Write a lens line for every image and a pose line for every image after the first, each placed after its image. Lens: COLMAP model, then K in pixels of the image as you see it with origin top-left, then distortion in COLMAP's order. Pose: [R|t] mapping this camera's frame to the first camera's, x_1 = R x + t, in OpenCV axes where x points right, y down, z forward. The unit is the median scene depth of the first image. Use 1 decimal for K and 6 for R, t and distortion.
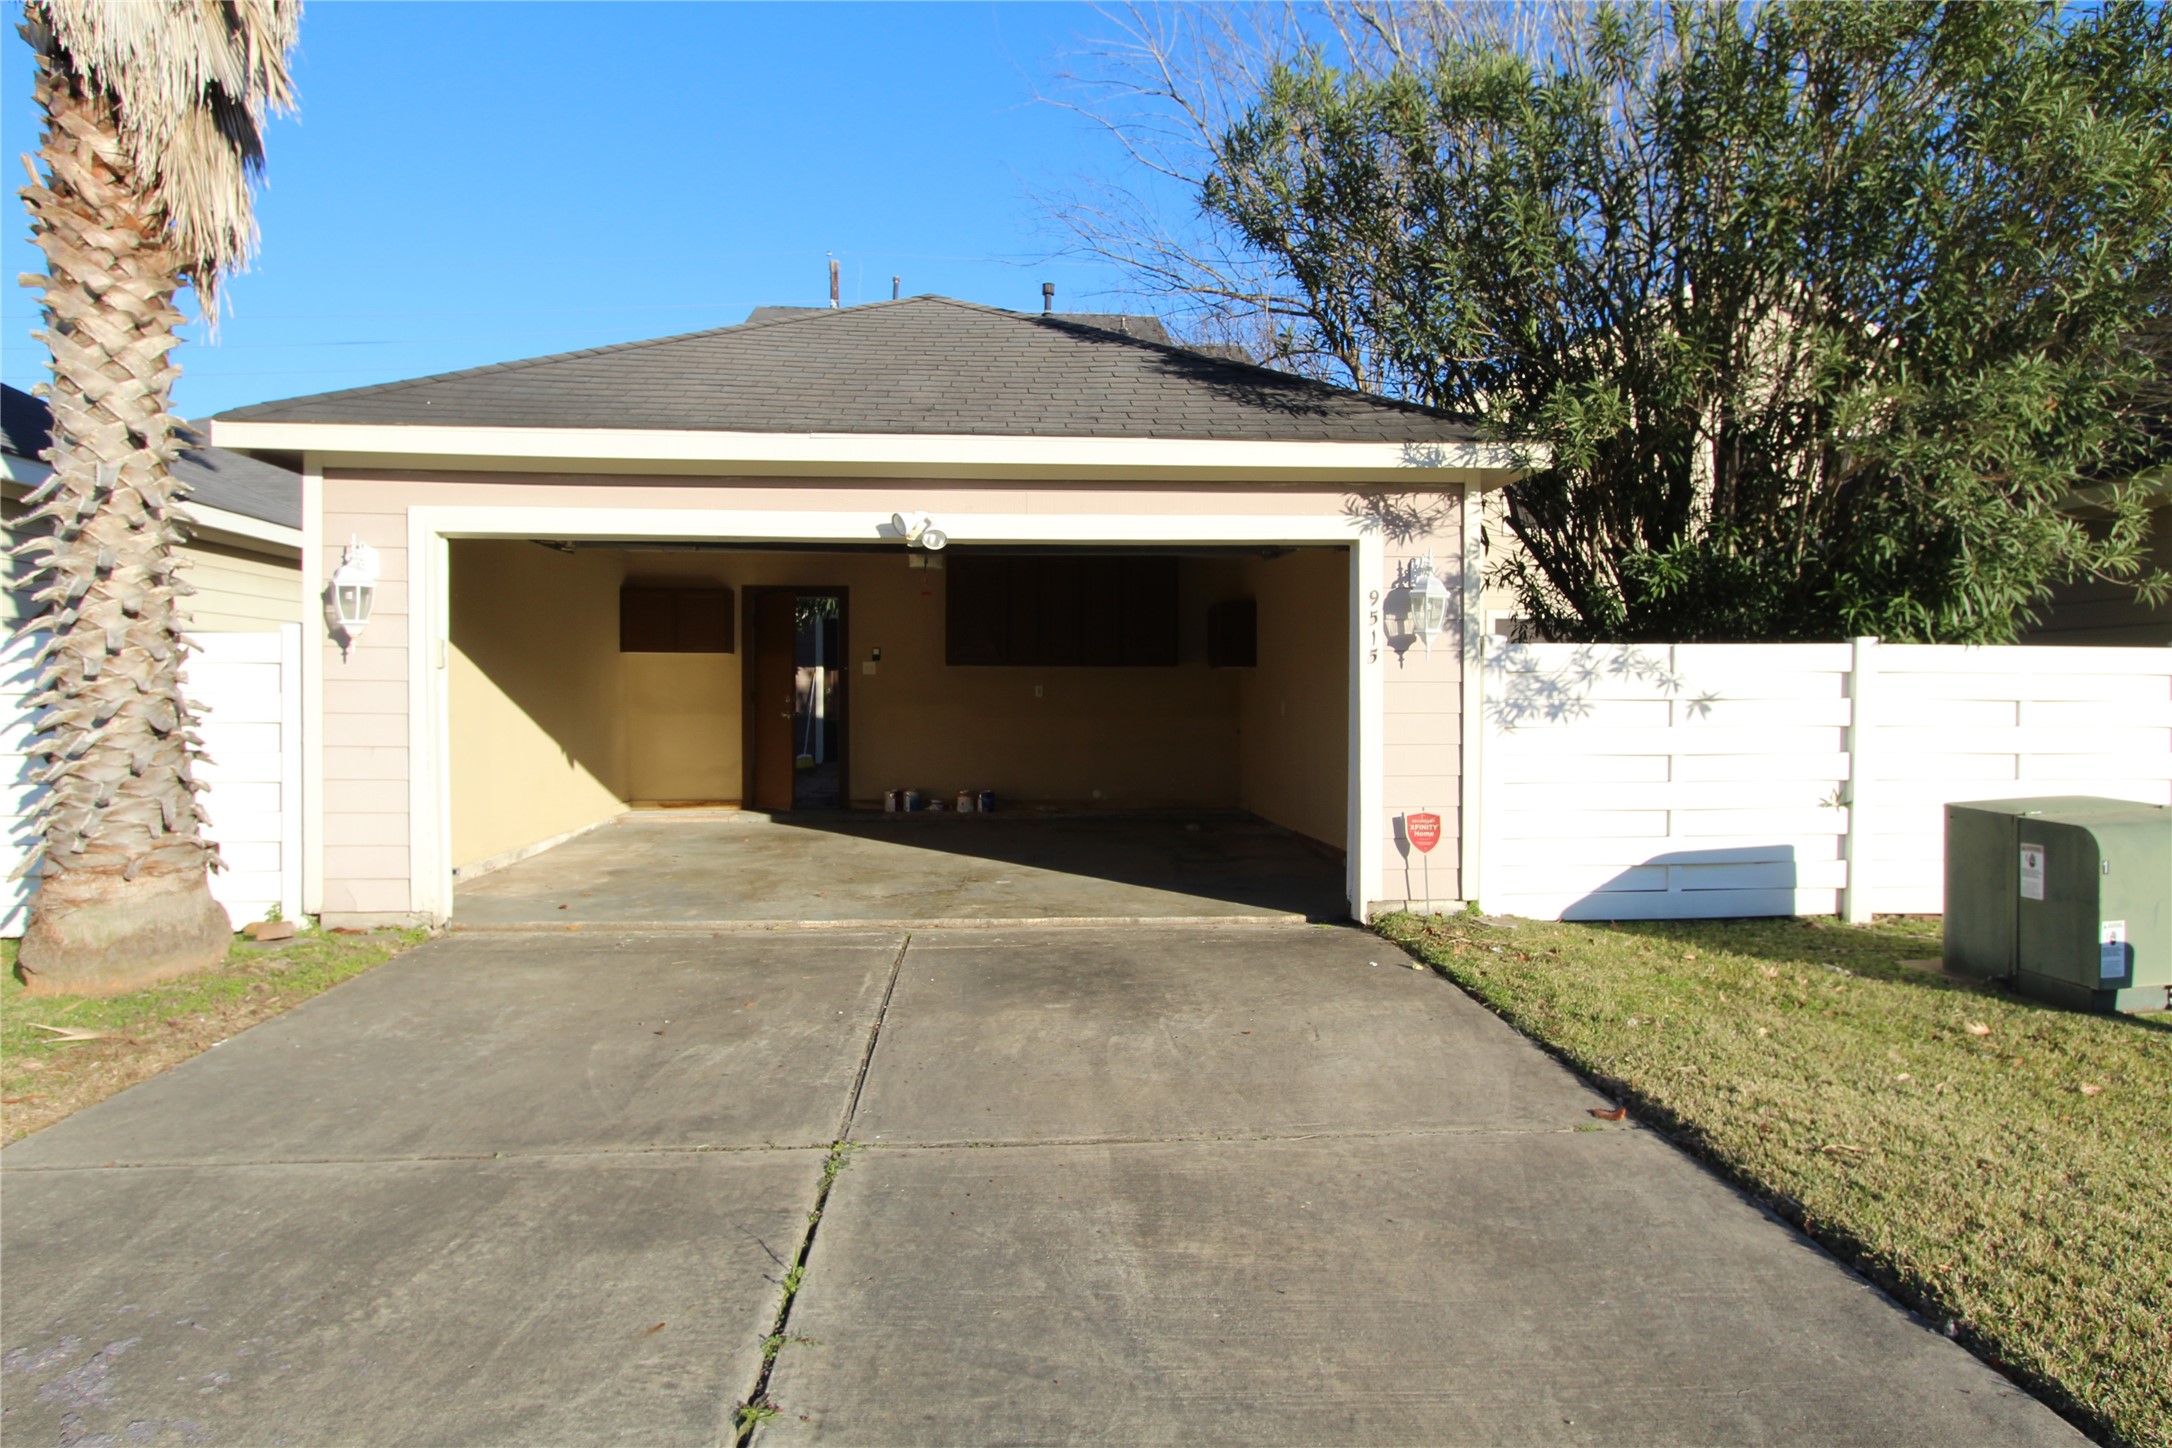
lens RADIAL K [[1399.3, 0, 1087.8], [0, 1399.3, 715.5], [0, 0, 1]] dist [-0.001438, -0.001450]
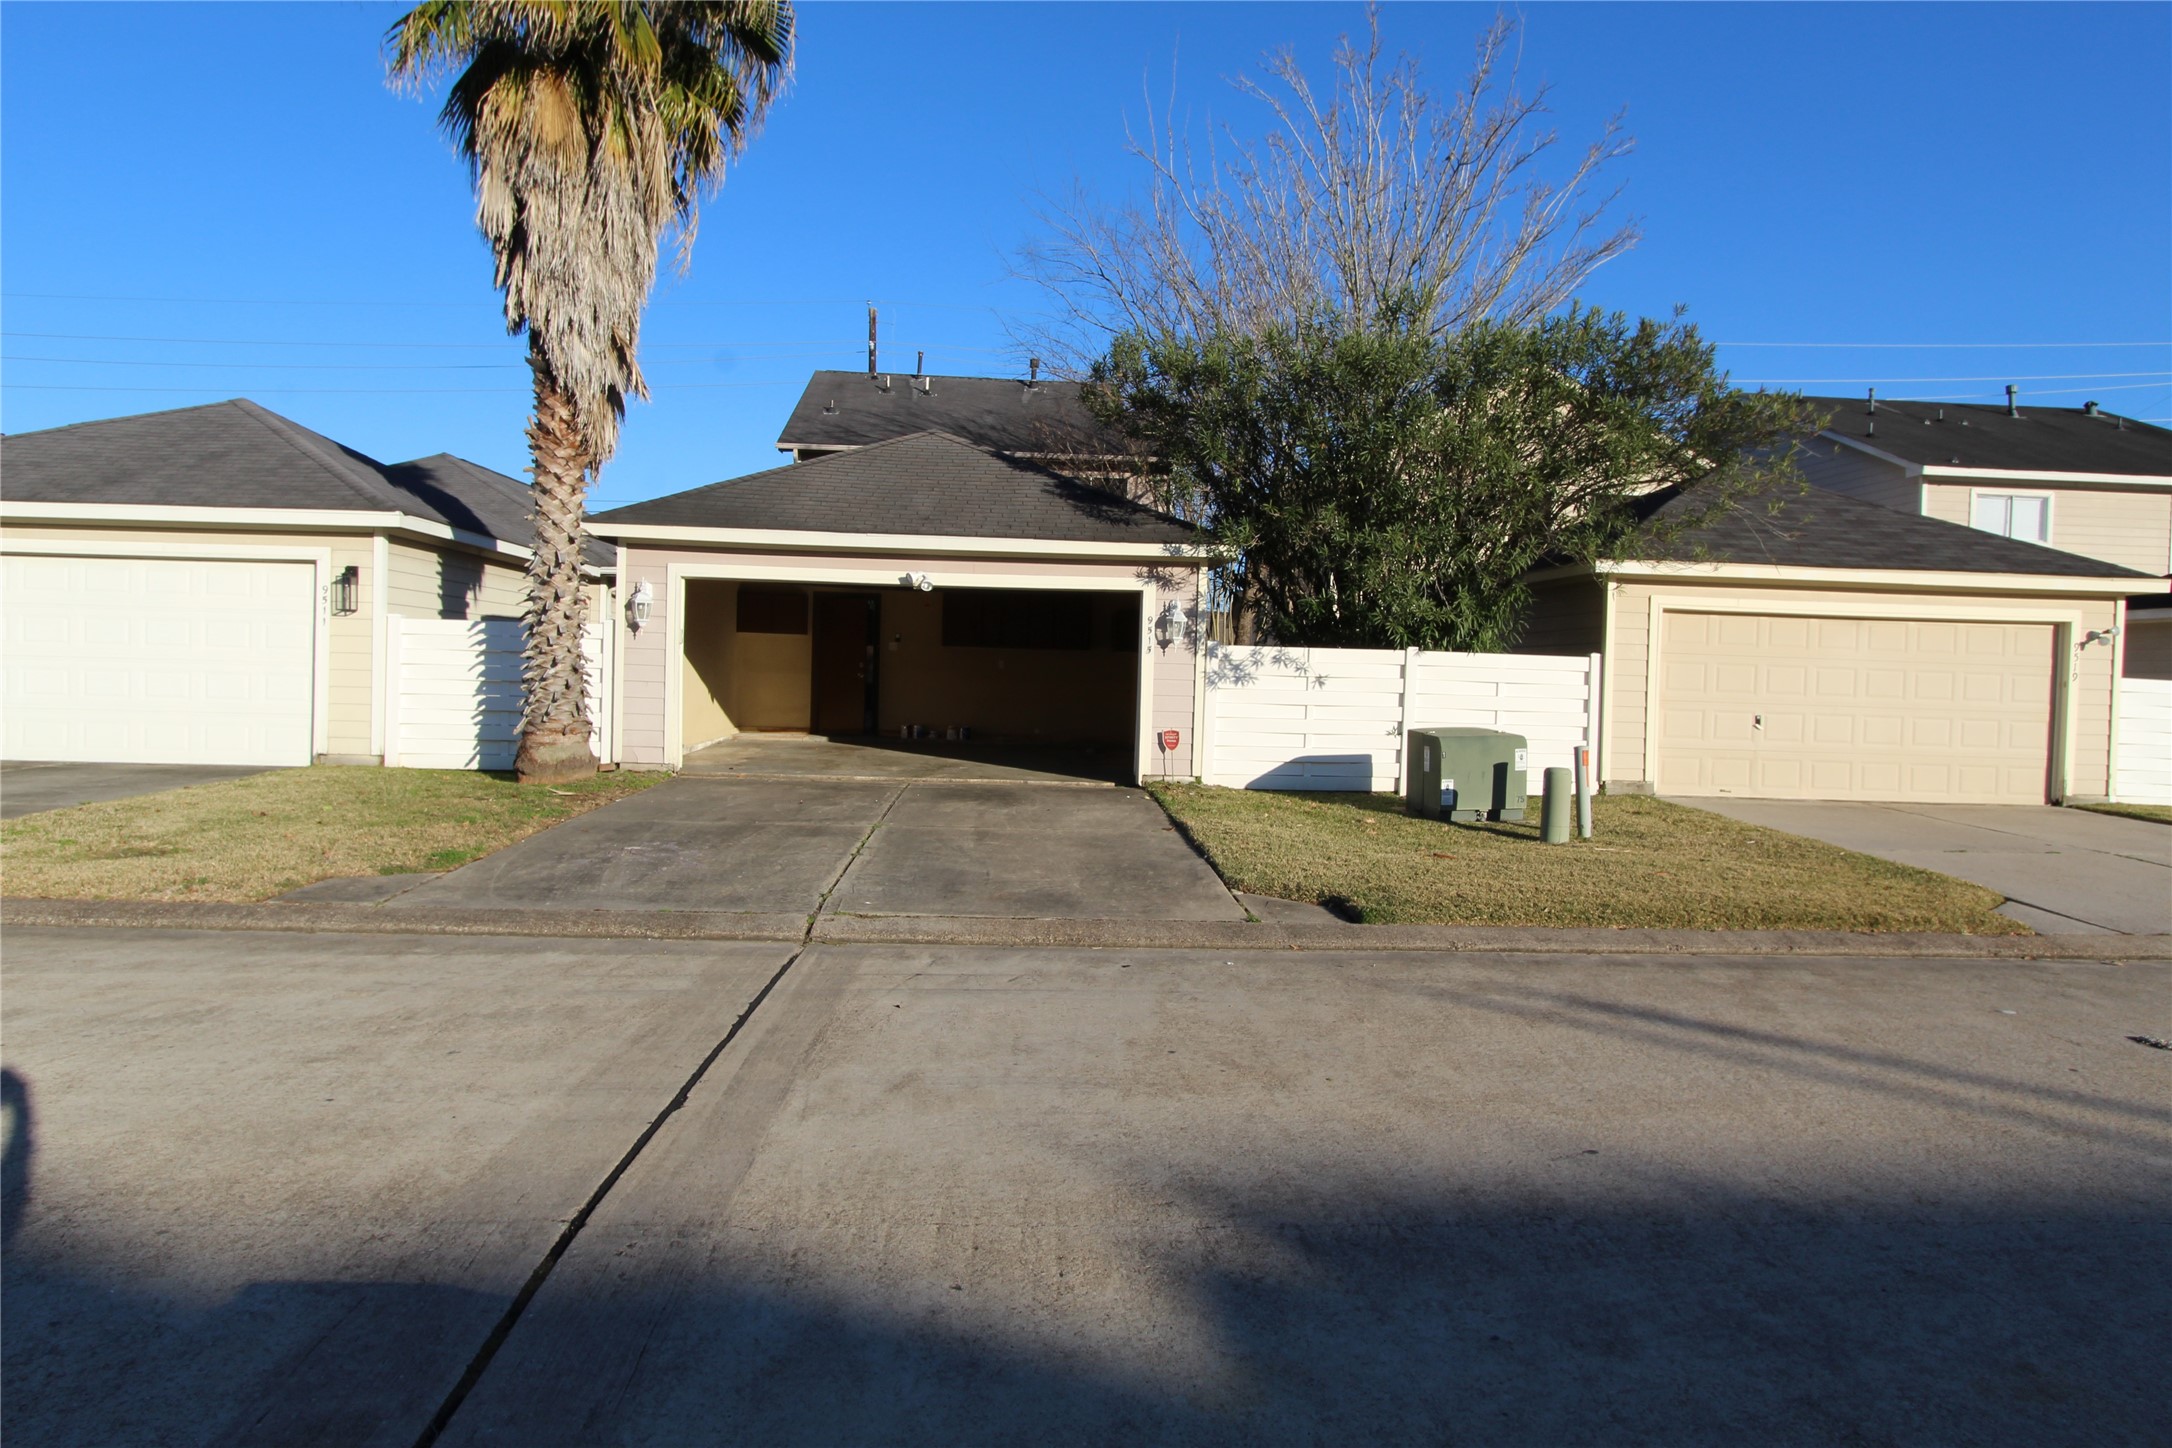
lens RADIAL K [[1279.5, 0, 1084.4], [0, 1279.5, 726.7], [0, 0, 1]] dist [-0.013986, 0.000044]
pose [[0.999591, 0.028059, -0.005574, 0.130034], [-0.027885, 0.999185, 0.029180, 0.015878], [0.006388, -0.029013, 0.999559, -0.821677]]
